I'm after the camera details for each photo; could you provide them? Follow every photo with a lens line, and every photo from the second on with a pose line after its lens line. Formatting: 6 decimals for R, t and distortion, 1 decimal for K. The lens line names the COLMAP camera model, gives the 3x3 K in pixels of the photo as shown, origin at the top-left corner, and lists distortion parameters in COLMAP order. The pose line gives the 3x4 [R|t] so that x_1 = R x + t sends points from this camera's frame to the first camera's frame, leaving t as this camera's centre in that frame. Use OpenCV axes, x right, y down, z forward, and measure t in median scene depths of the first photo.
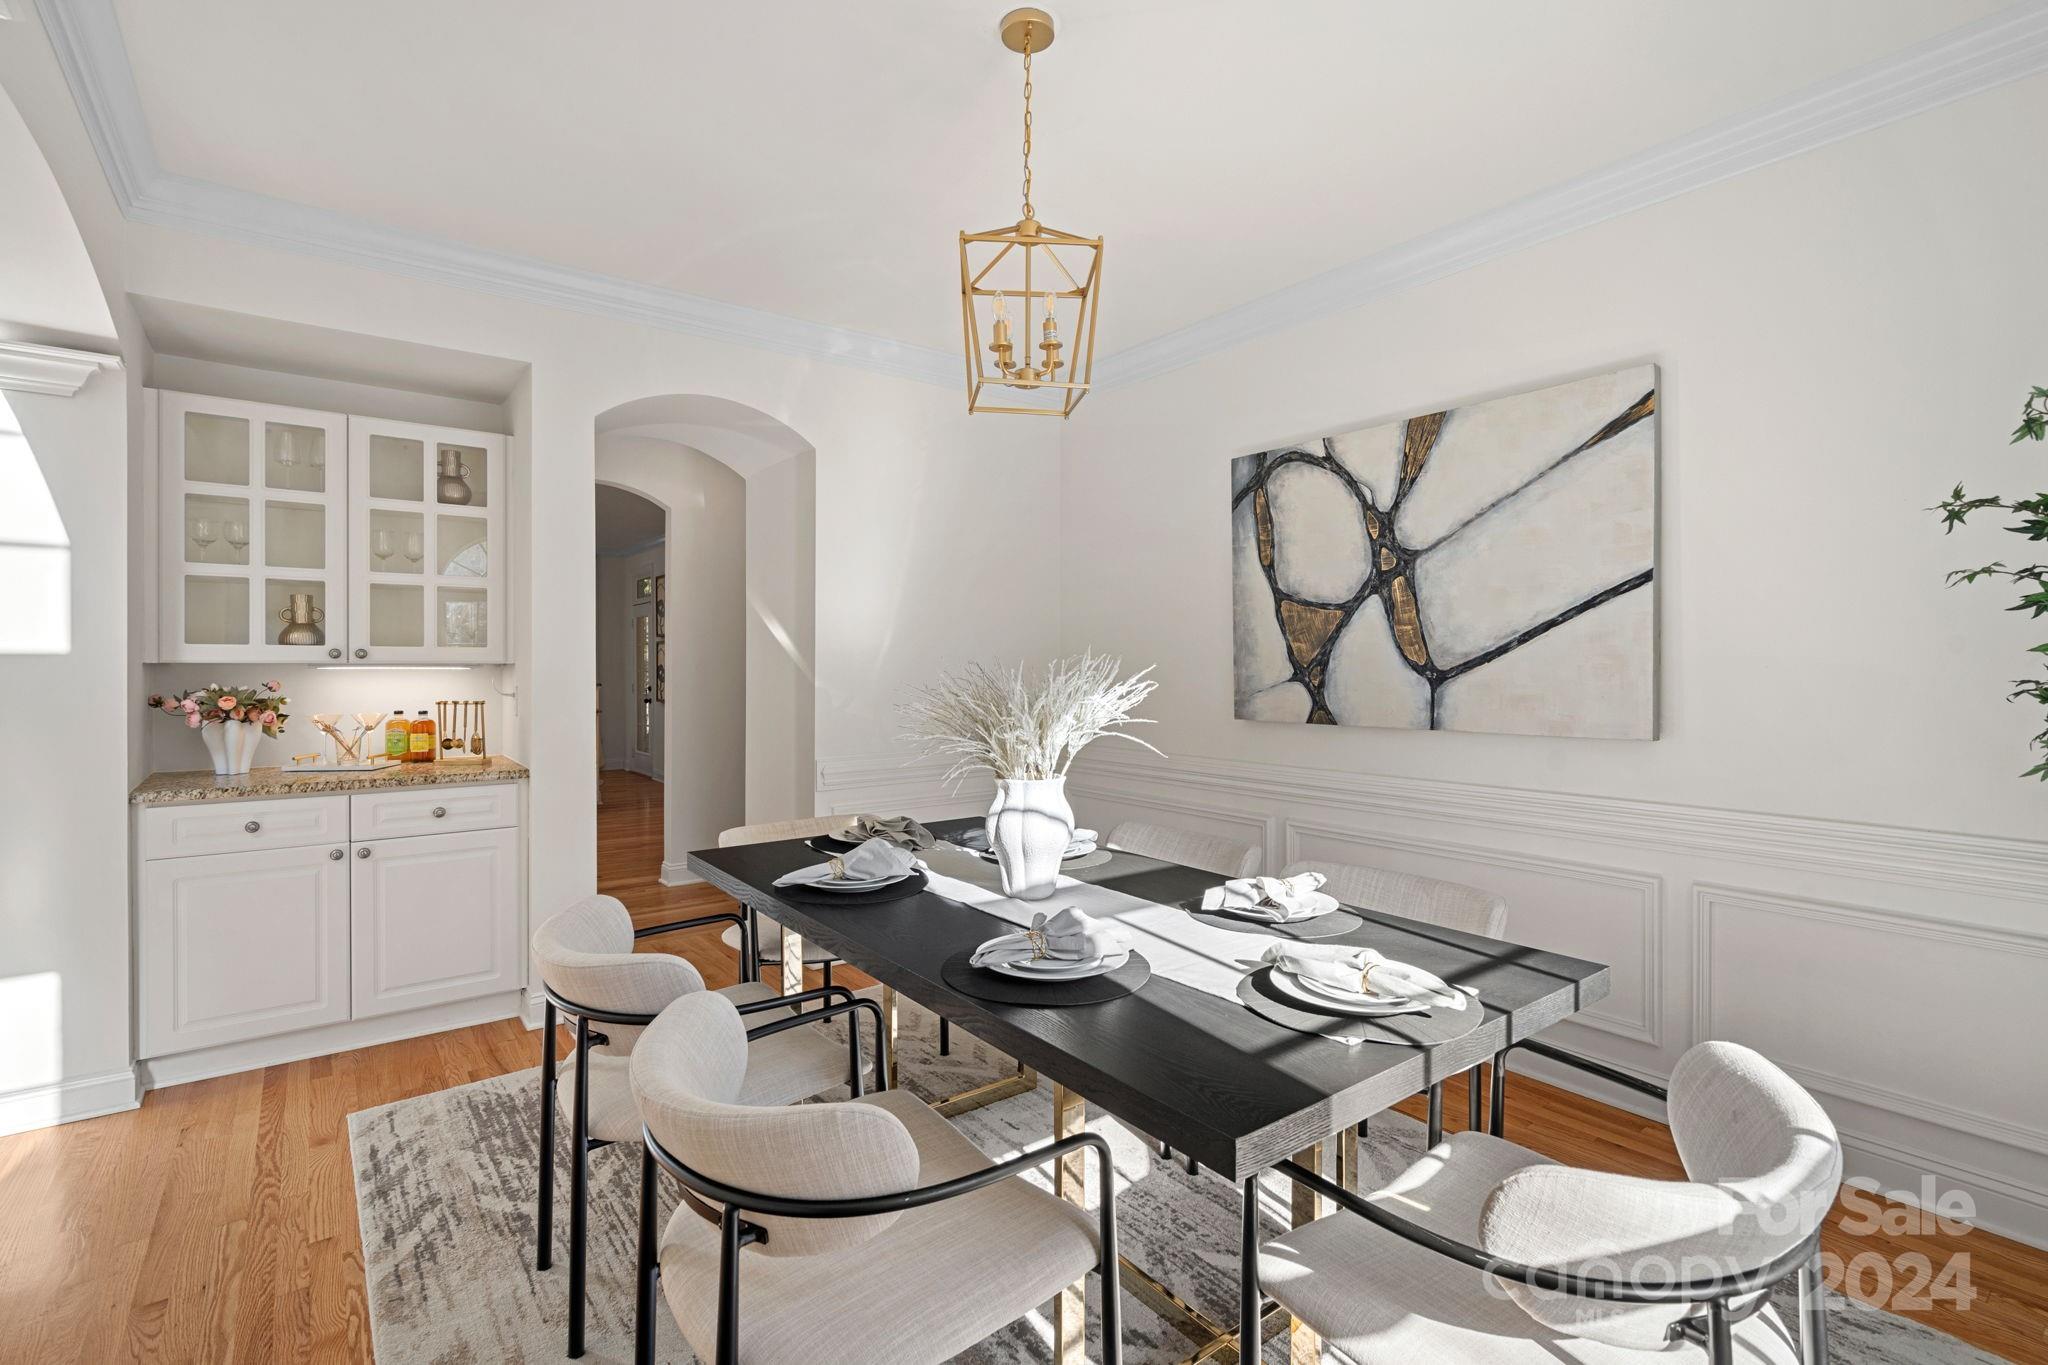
lens RADIAL K [[939.6, 0, 1014.6], [0, 939.6, 663.1], [0, 0, 1]] dist [-0.005902, 0.001704]
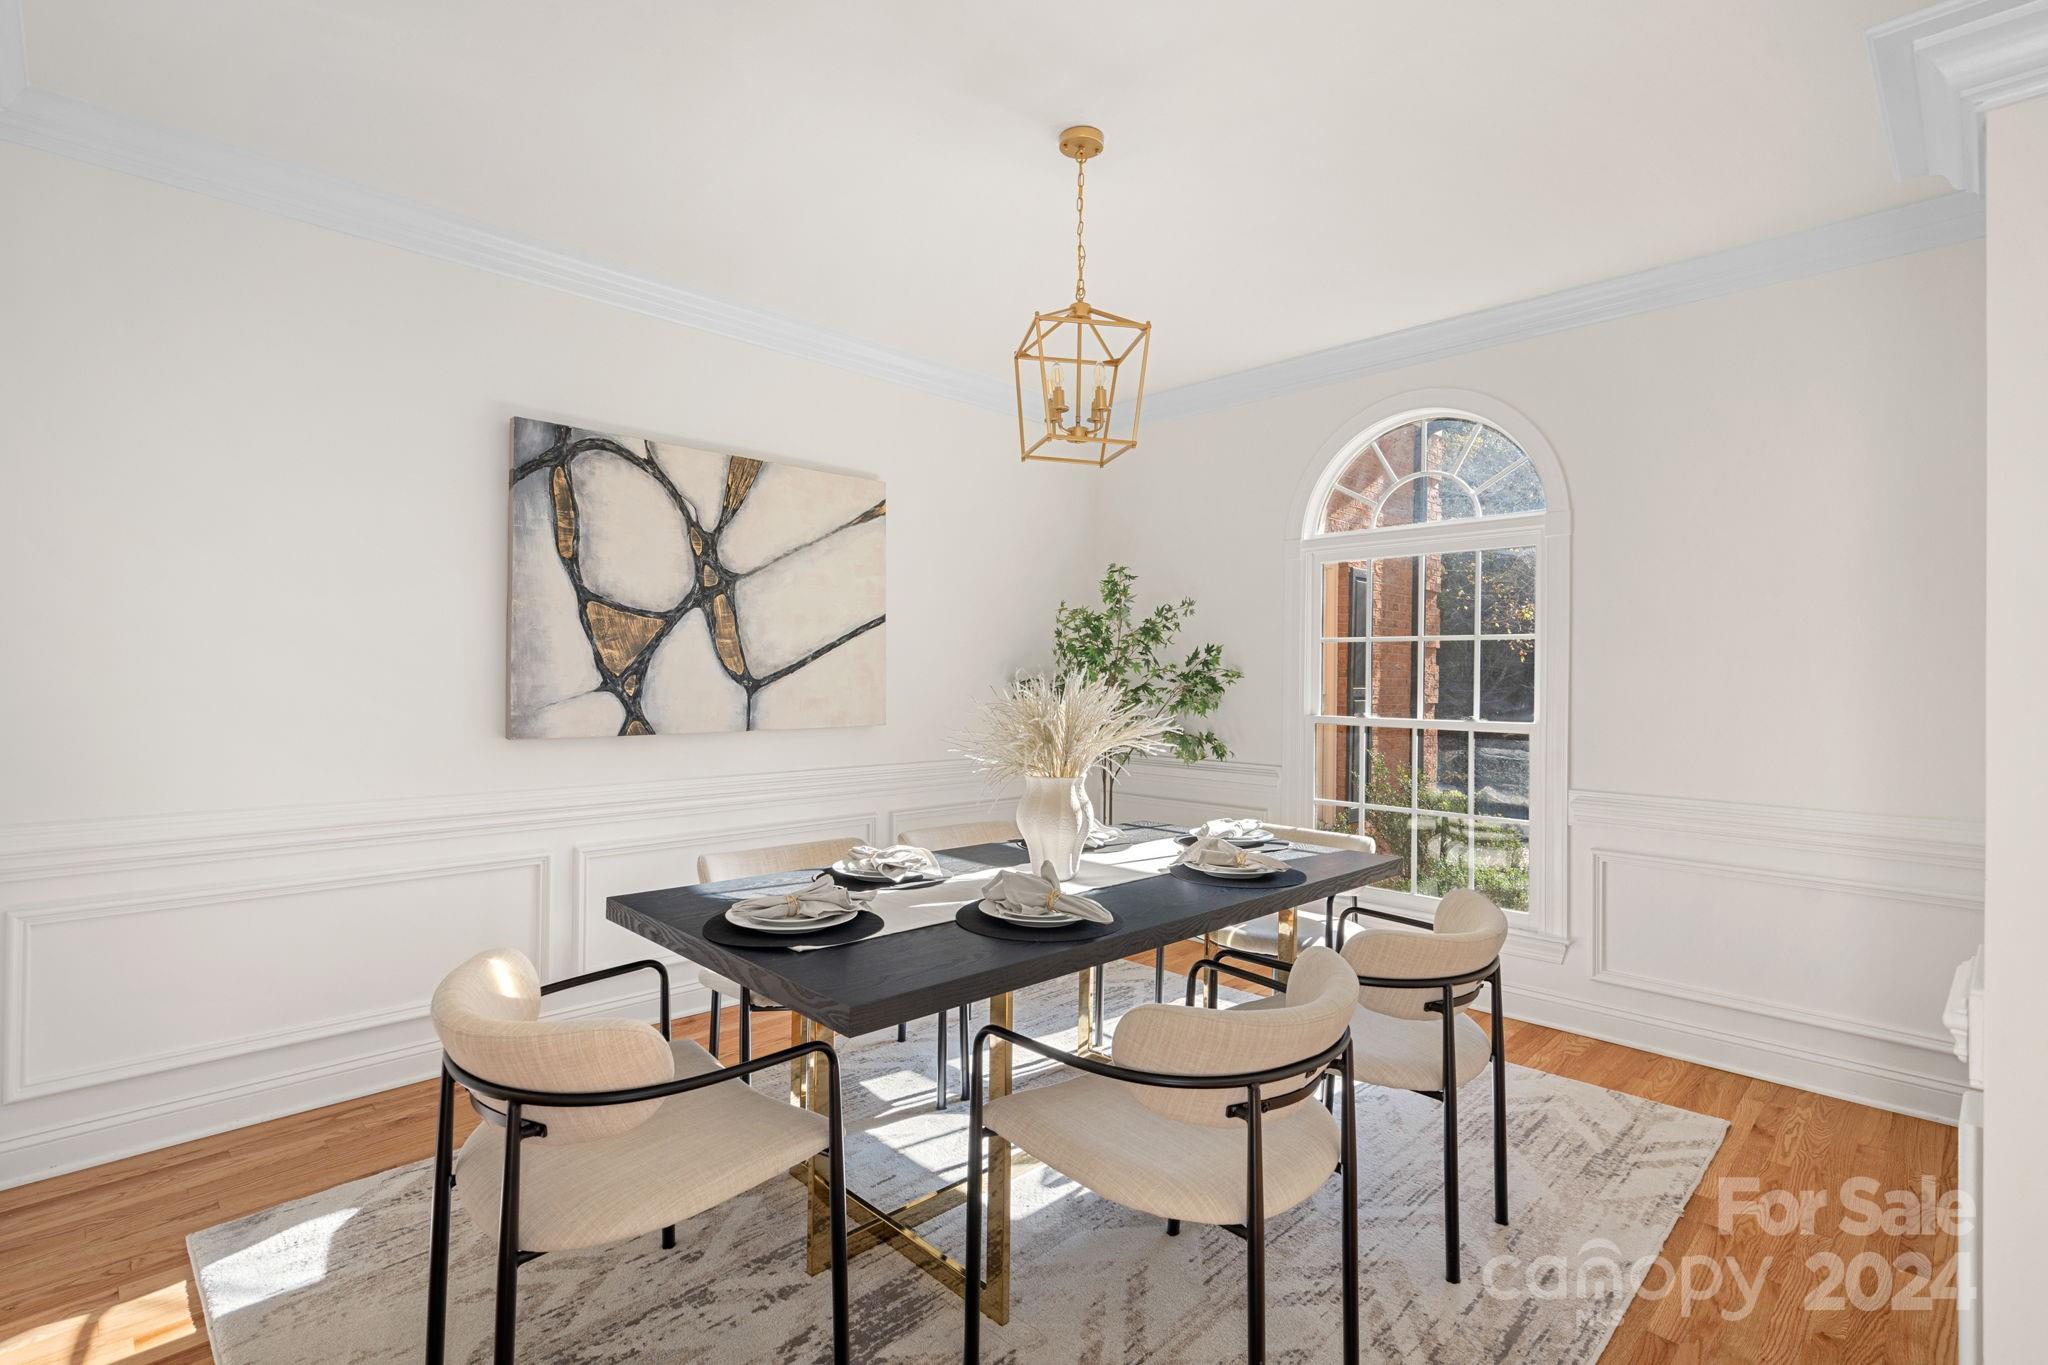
lens RADIAL K [[939.6, 0, 1015.1], [0, 939.6, 687.7], [0, 0, 1]] dist [-0.005902, 0.001704]
pose [[-0.117112, 0.002457, 0.993116, -0.710715], [0.001294, 0.999996, -0.002321, 0.020139], [-0.993118, 0.001014, -0.117115, 0.769707]]
